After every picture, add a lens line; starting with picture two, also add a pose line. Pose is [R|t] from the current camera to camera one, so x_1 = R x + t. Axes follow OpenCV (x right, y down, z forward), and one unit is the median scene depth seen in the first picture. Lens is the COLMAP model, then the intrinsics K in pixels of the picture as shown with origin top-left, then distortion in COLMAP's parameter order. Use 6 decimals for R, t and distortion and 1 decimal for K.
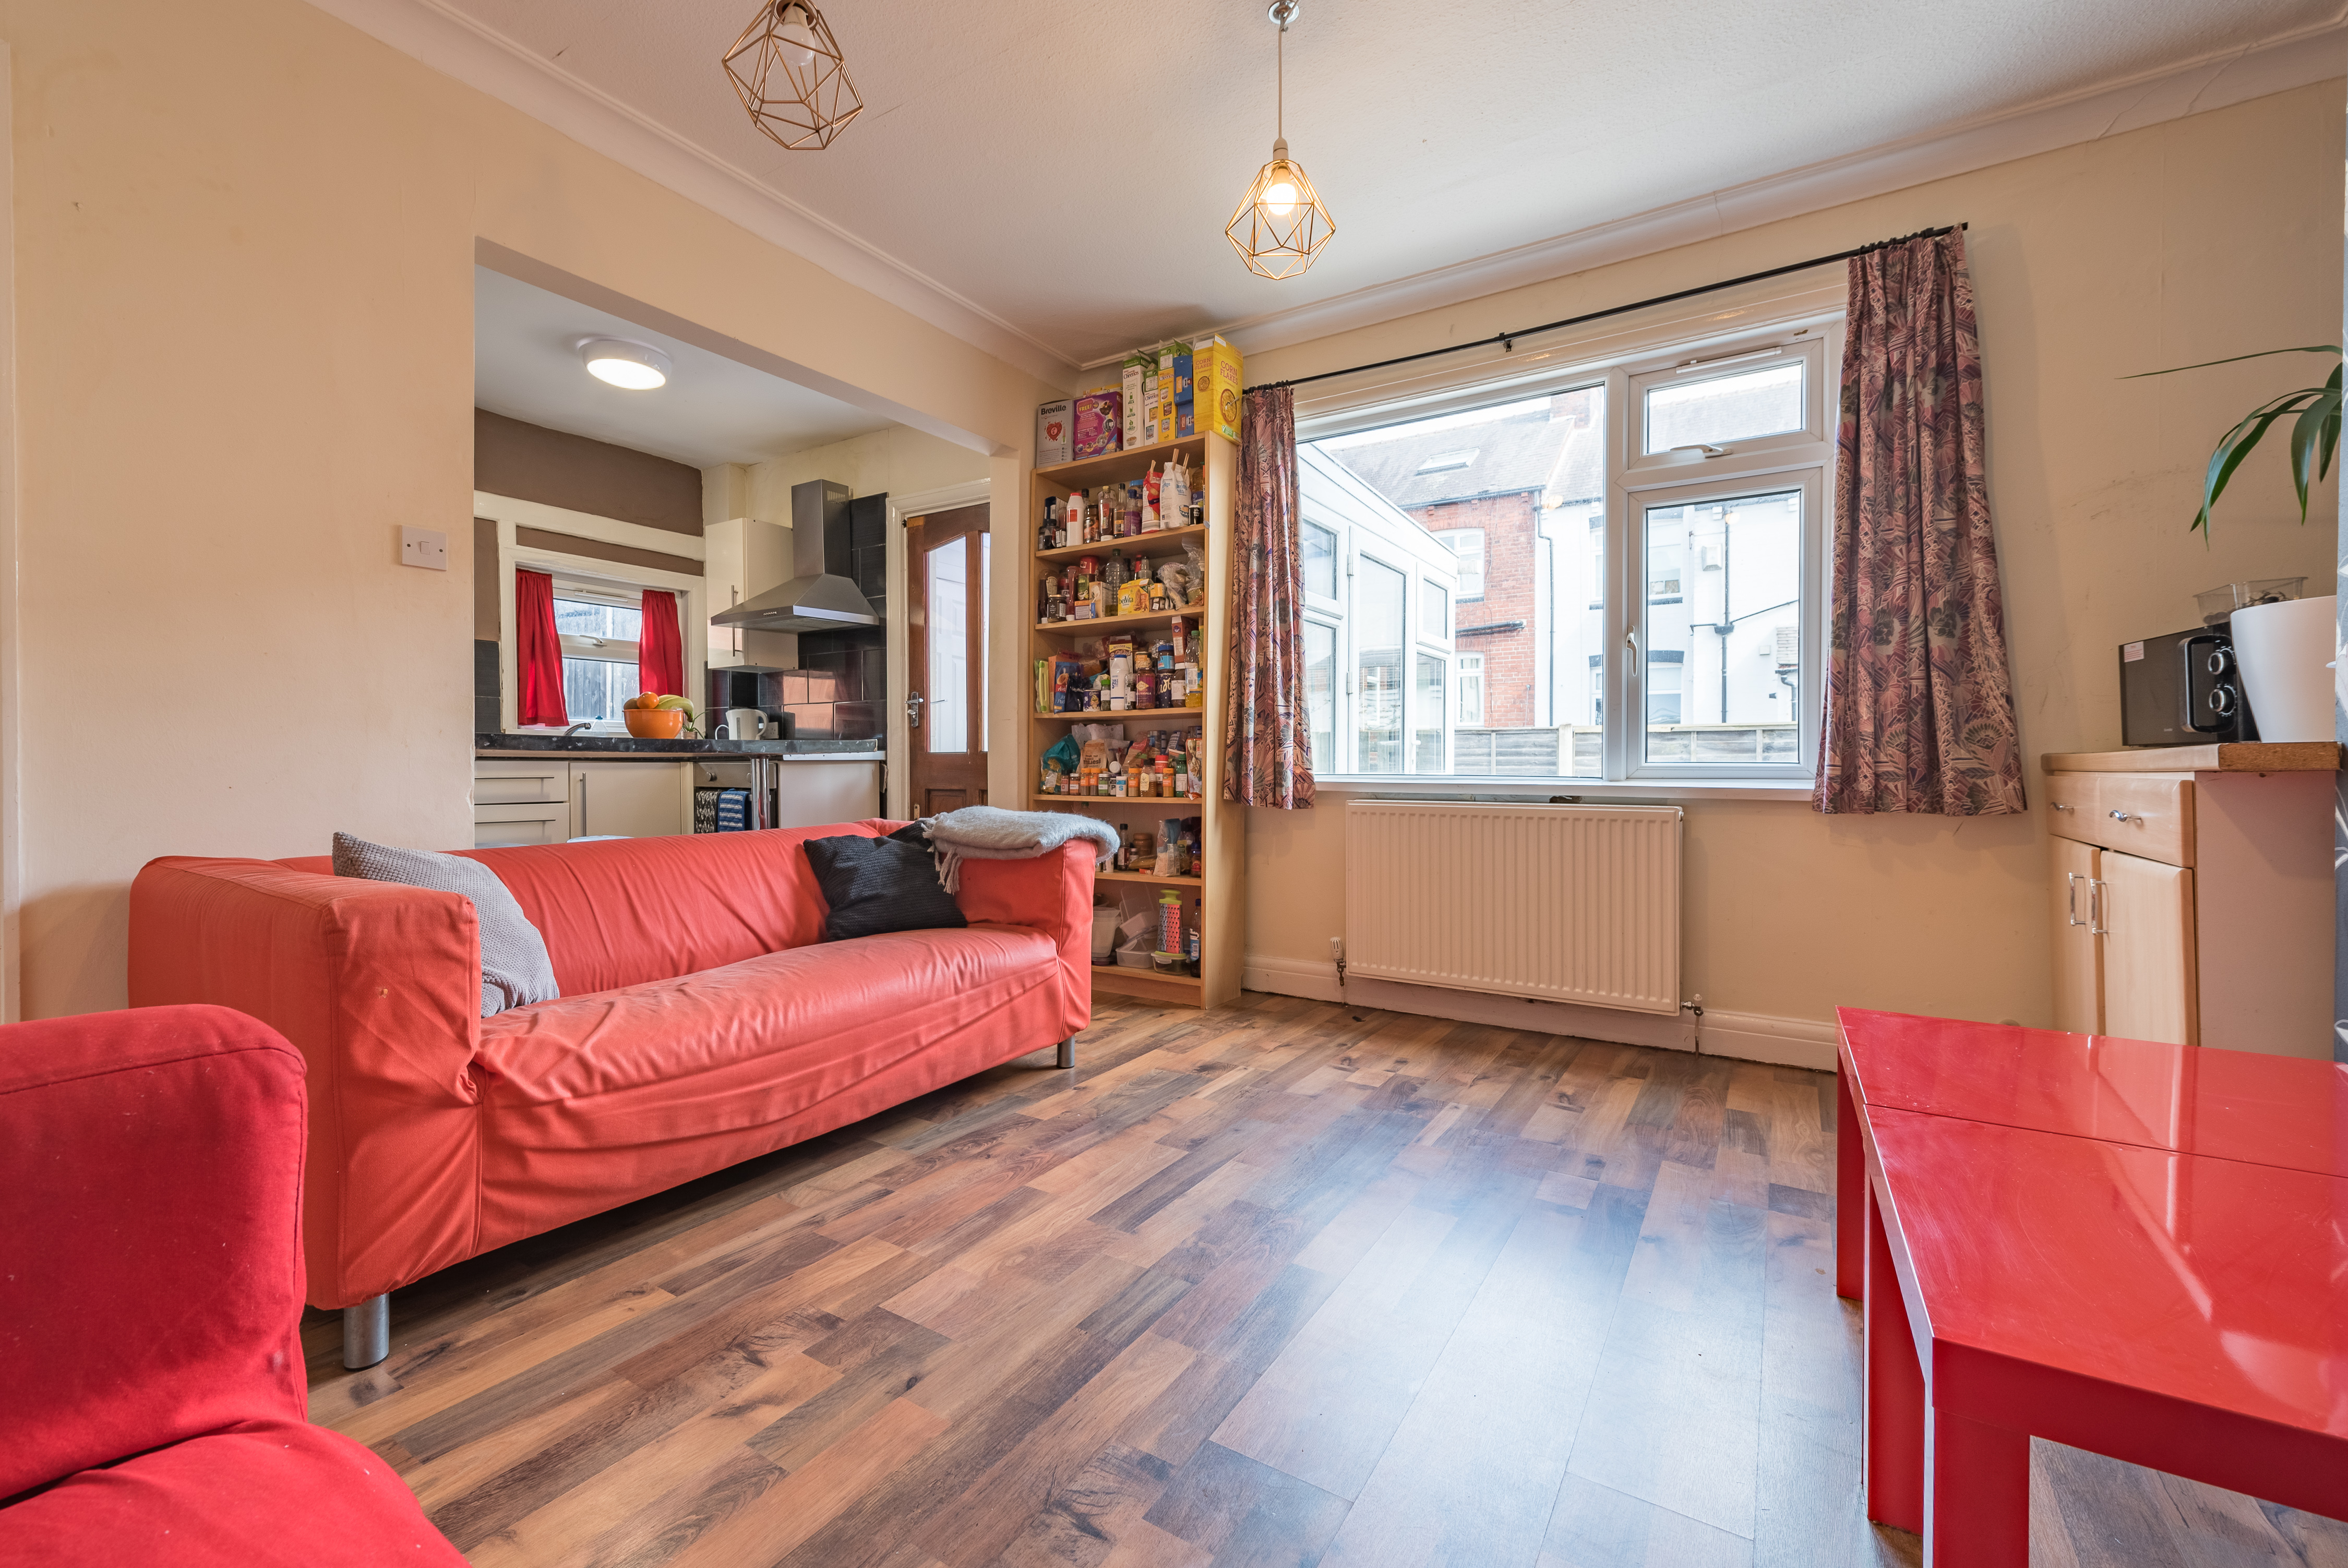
lens RADIAL K [[945.6, 0, 1160.0], [0, 945.6, 777.9], [0, 0, 1]] dist [0.003838, -0.000044]
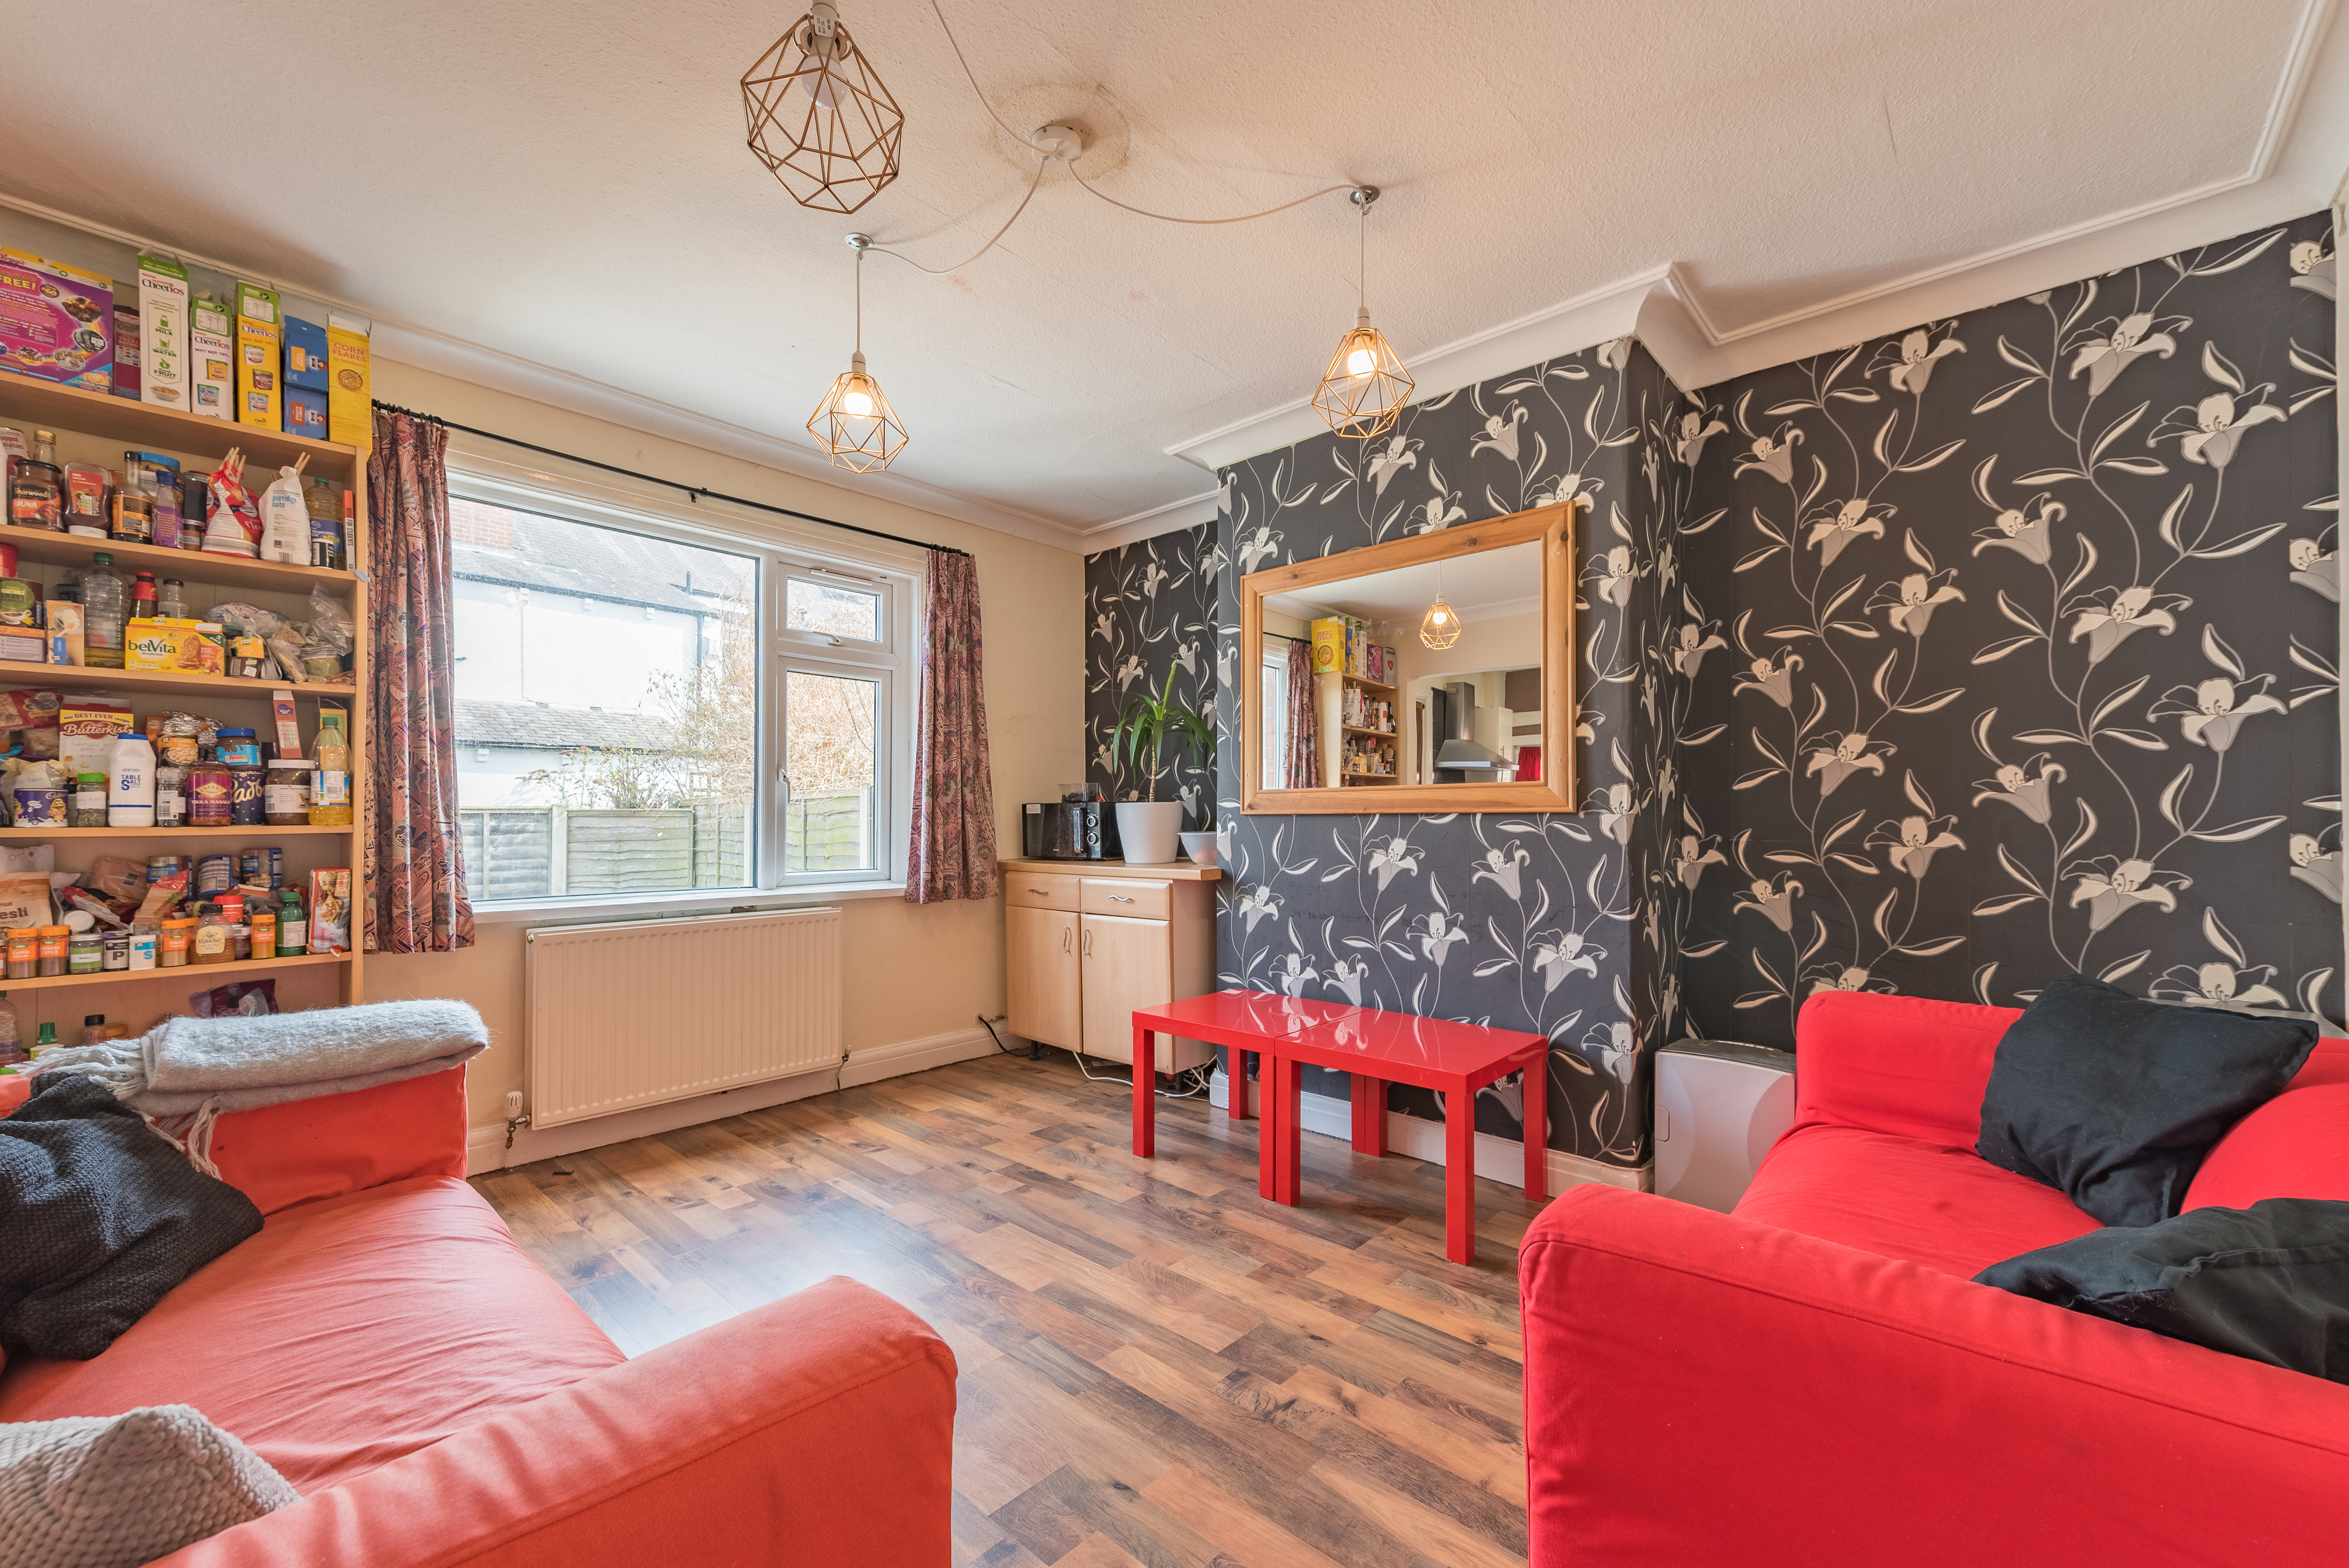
lens RADIAL K [[945.9, 0, 1109.3], [0, 945.9, 818.8], [0, 0, 1]] dist [0.003838, -0.000044]
pose [[0.209455, -0.002395, 0.977815, -0.602411], [0.019807, 0.999802, -0.001794, -0.075322], [-0.977618, 0.019744, 0.209461, 0.317453]]
